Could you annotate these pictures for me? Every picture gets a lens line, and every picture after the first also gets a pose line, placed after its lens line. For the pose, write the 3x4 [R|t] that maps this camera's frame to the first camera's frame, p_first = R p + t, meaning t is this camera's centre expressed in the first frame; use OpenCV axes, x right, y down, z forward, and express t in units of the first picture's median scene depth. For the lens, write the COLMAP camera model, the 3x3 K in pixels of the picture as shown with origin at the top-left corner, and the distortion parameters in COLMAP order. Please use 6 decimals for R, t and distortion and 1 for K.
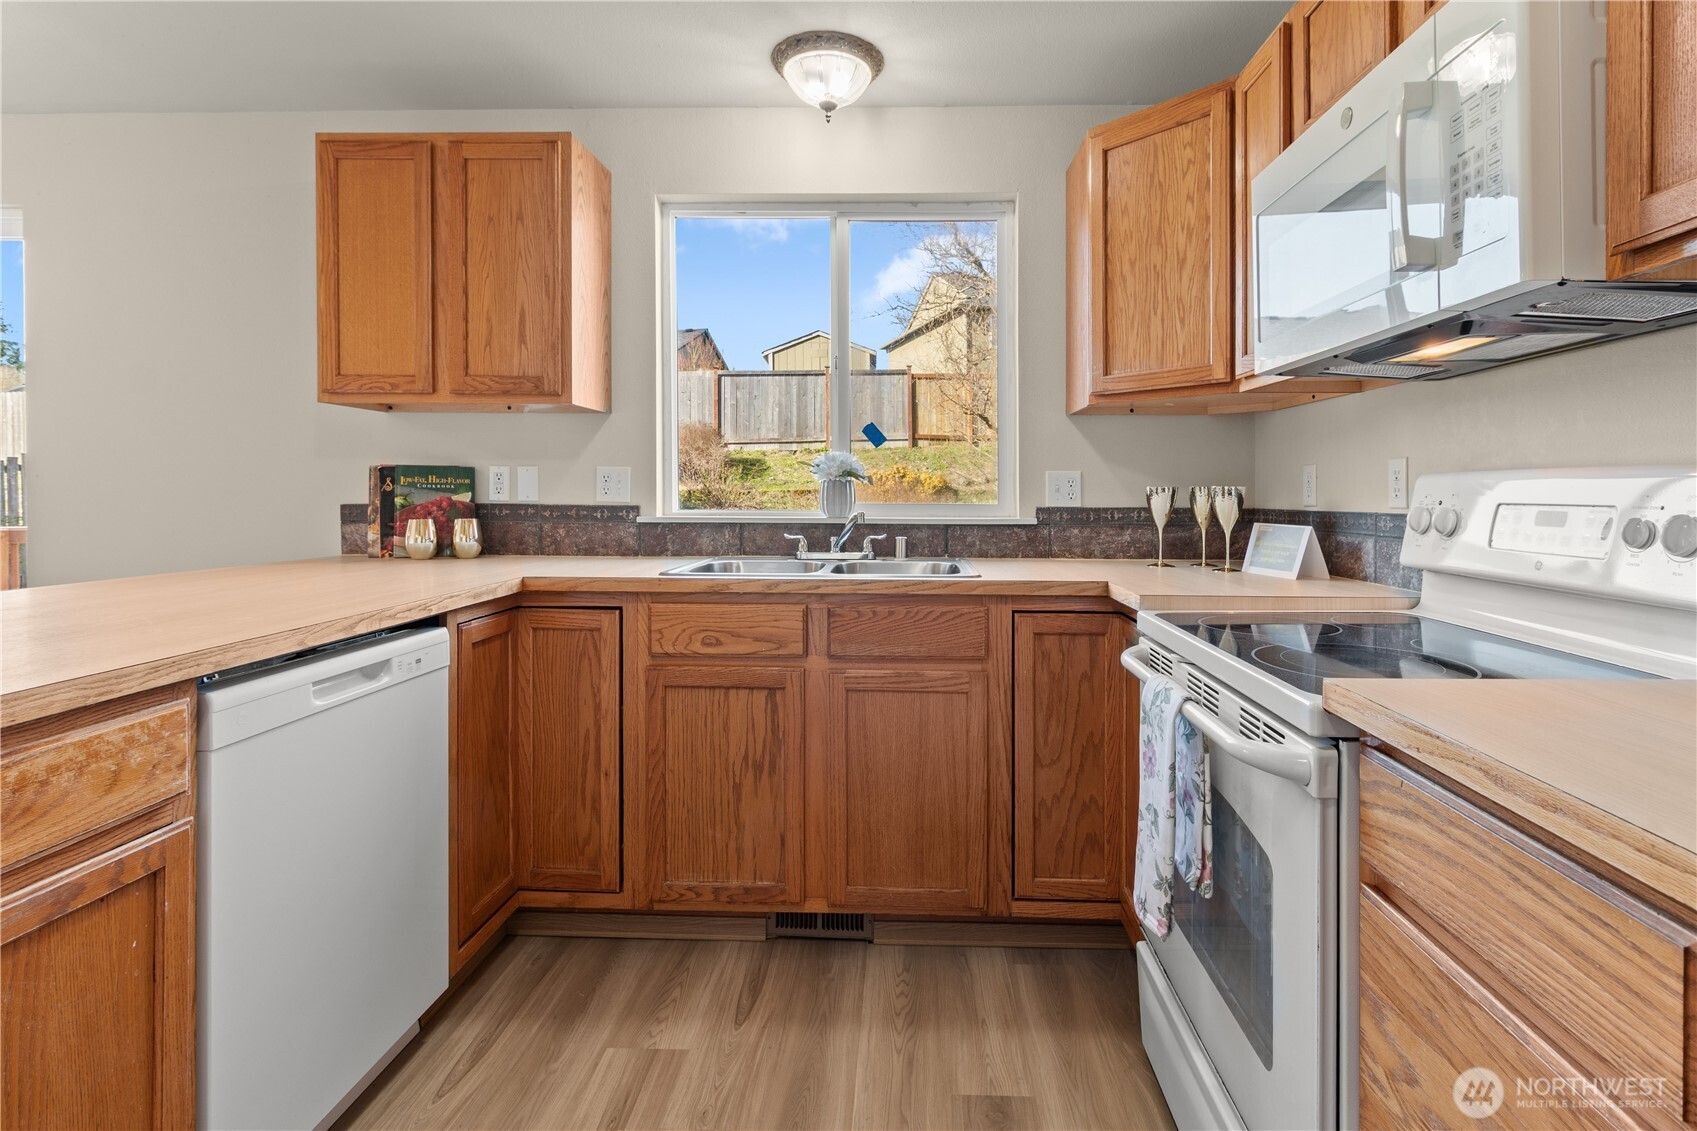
lens RADIAL K [[844.8, 0, 922.9], [0, 844.8, 508.1], [0, 0, 1]] dist [0.001804, 0.000996]
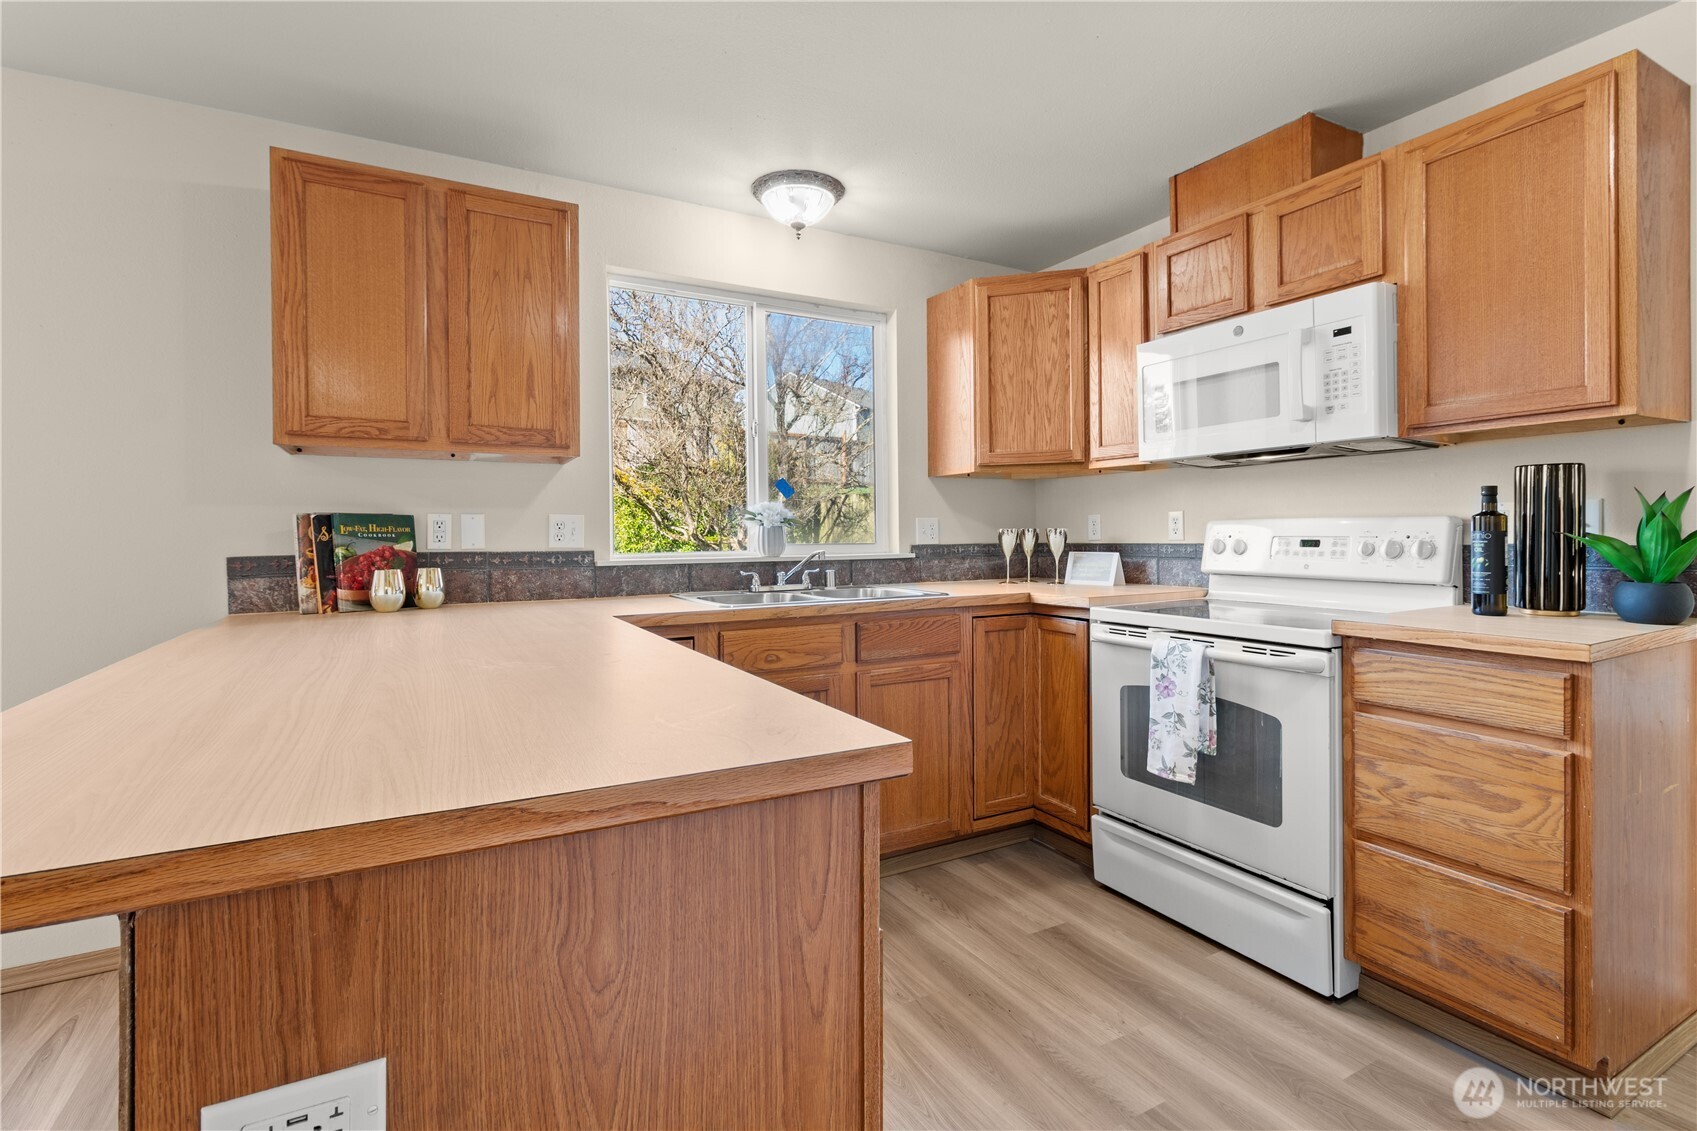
lens RADIAL K [[746.5, 0, 918.0], [0, 746.5, 544.7], [0, 0, 1]] dist [0.004539, 0.000453]
pose [[0.863516, -0.019773, 0.503933, -0.532146], [0.021550, 0.999765, 0.002302, -0.004584], [-0.503860, 0.008872, 0.863740, -0.036897]]
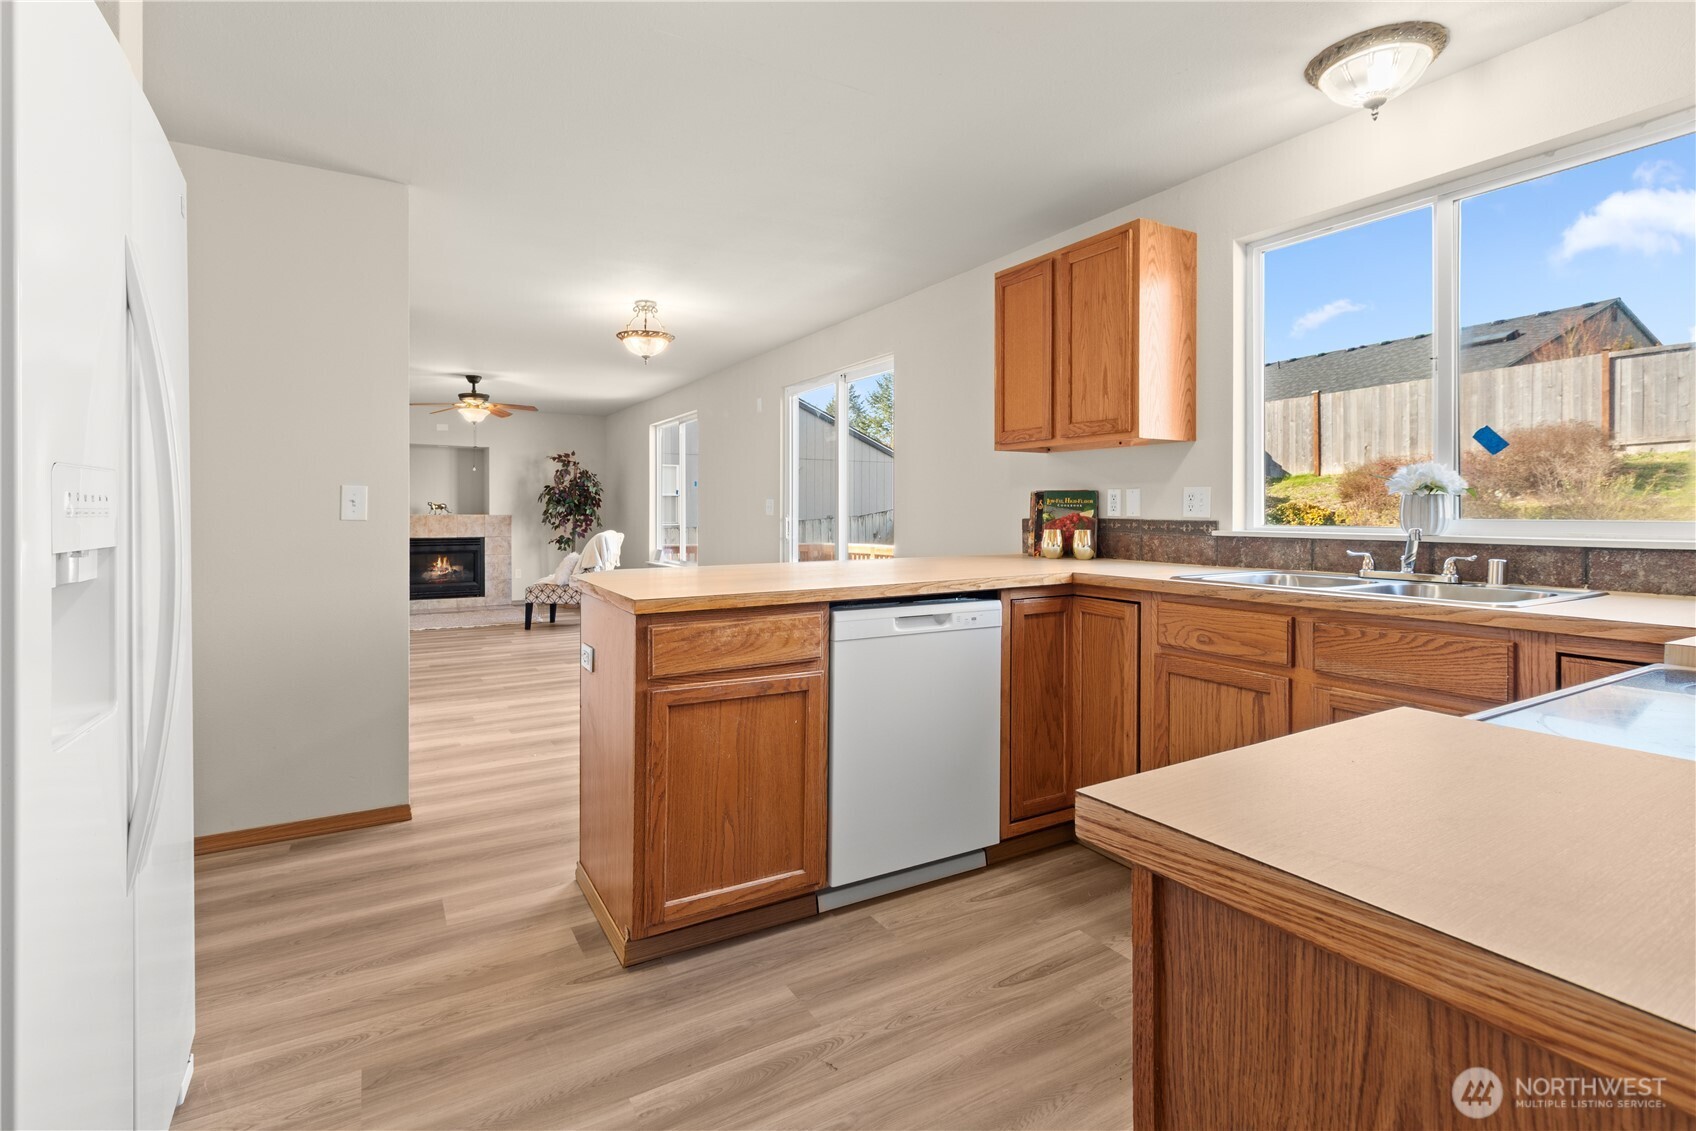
lens RADIAL K [[797.8, 0, 834.1], [0, 797.8, 518.9], [0, 0, 1]] dist [0.015671, -0.000130]
pose [[0.526782, 0.004070, -0.849990, 0.349277], [-0.011139, 0.999936, -0.002115, 0.002671], [0.849927, 0.010582, 0.526794, 0.006315]]
